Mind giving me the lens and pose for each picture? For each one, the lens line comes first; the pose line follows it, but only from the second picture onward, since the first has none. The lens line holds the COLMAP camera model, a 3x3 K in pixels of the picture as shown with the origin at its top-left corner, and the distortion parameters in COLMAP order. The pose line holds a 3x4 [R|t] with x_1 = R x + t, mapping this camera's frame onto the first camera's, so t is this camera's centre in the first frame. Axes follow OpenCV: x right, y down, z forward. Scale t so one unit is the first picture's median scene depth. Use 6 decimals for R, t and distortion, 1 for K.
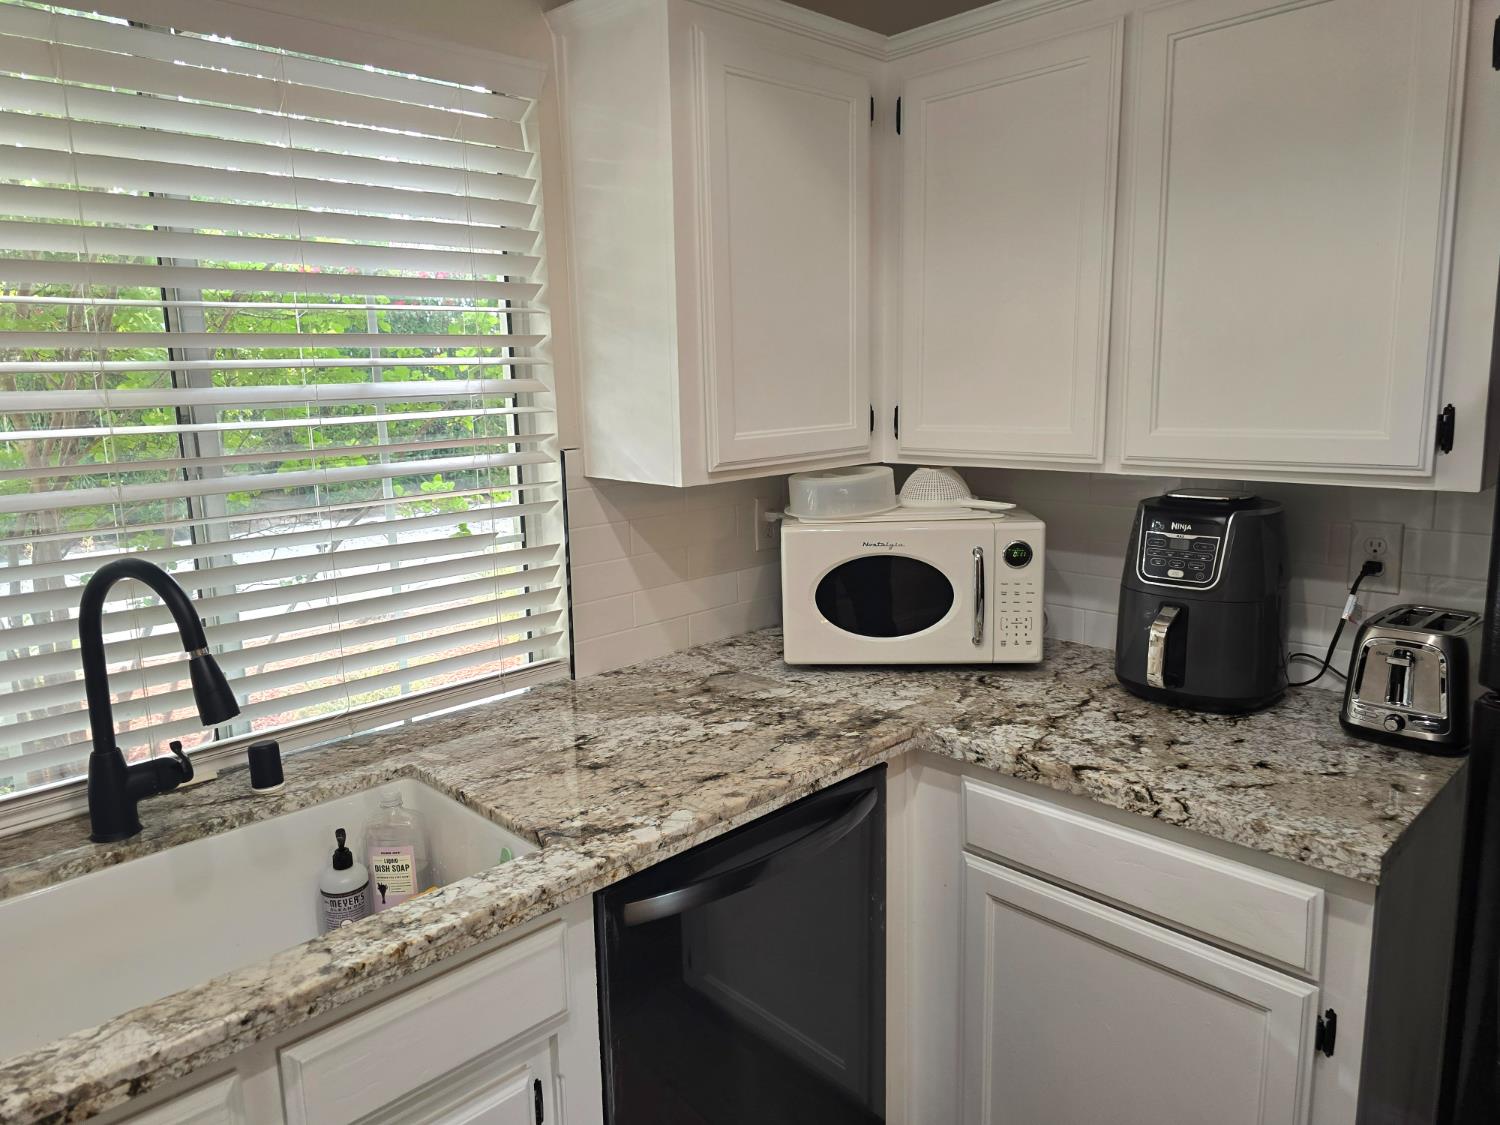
lens RADIAL K [[1013.1, 0, 750.5], [0, 1013.1, 555.7], [0, 0, 1]] dist [0.051606, -0.042331]
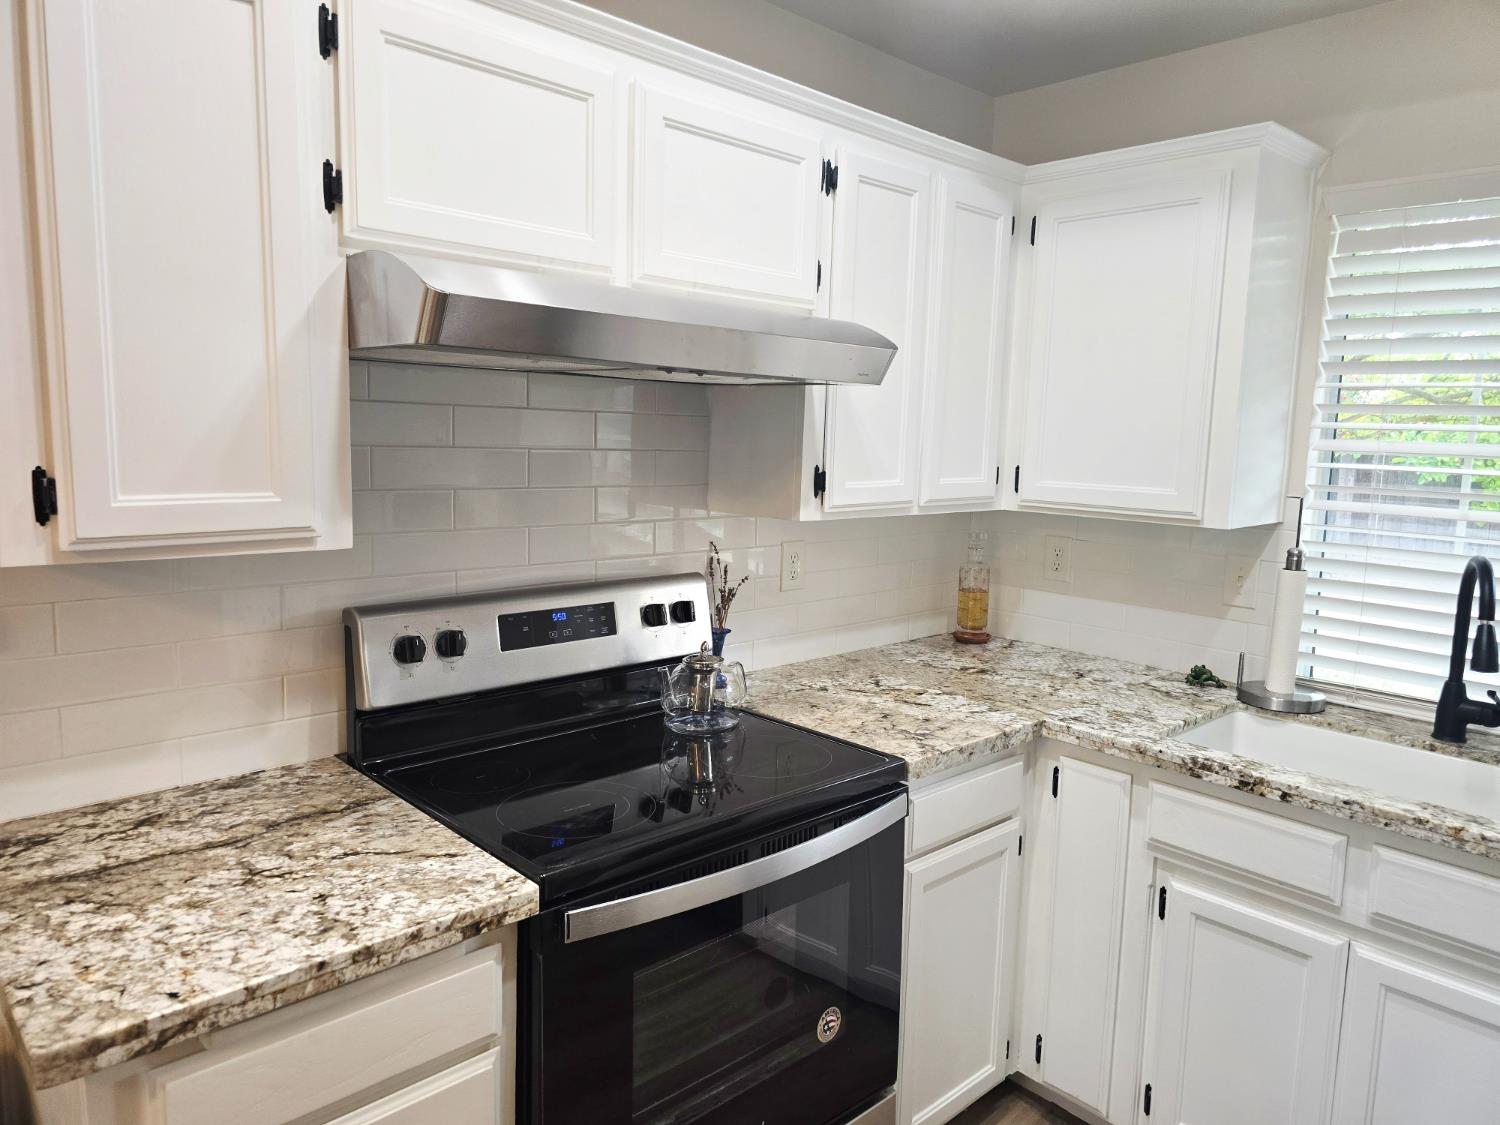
lens RADIAL K [[1013.1, 0, 760.7], [0, 1013.1, 555.8], [0, 0, 1]] dist [0.051606, -0.042331]
pose [[-0.012702, 0.150603, -0.988513, 0.841107], [-0.203331, 0.967548, 0.150021, -0.007892], [0.979028, 0.202901, 0.018332, -0.062735]]
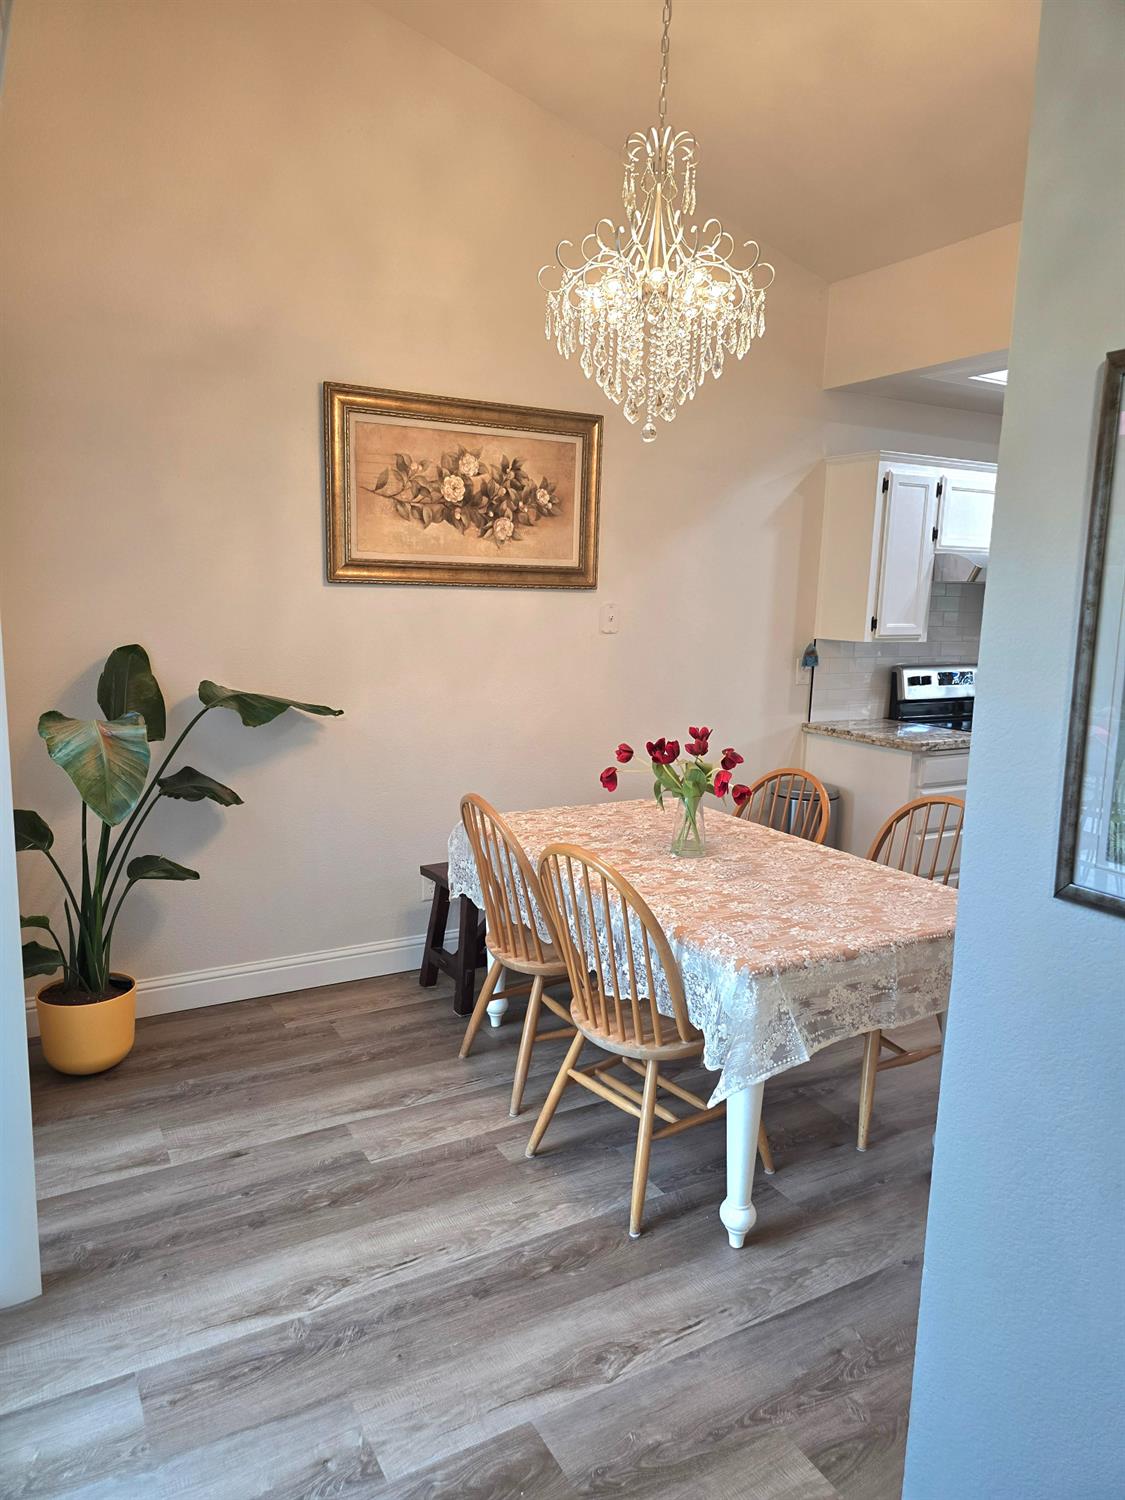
lens RADIAL K [[1023.1, 0, 550.1], [0, 1023.1, 759.1], [0, 0, 1]] dist [0.036996, -0.001669]
pose [[-0.254375, 0.178159, -0.950554, 3.497596], [-0.186913, 0.955297, 0.229067, 0.047475], [0.948871, 0.235940, -0.209703, -0.838826]]
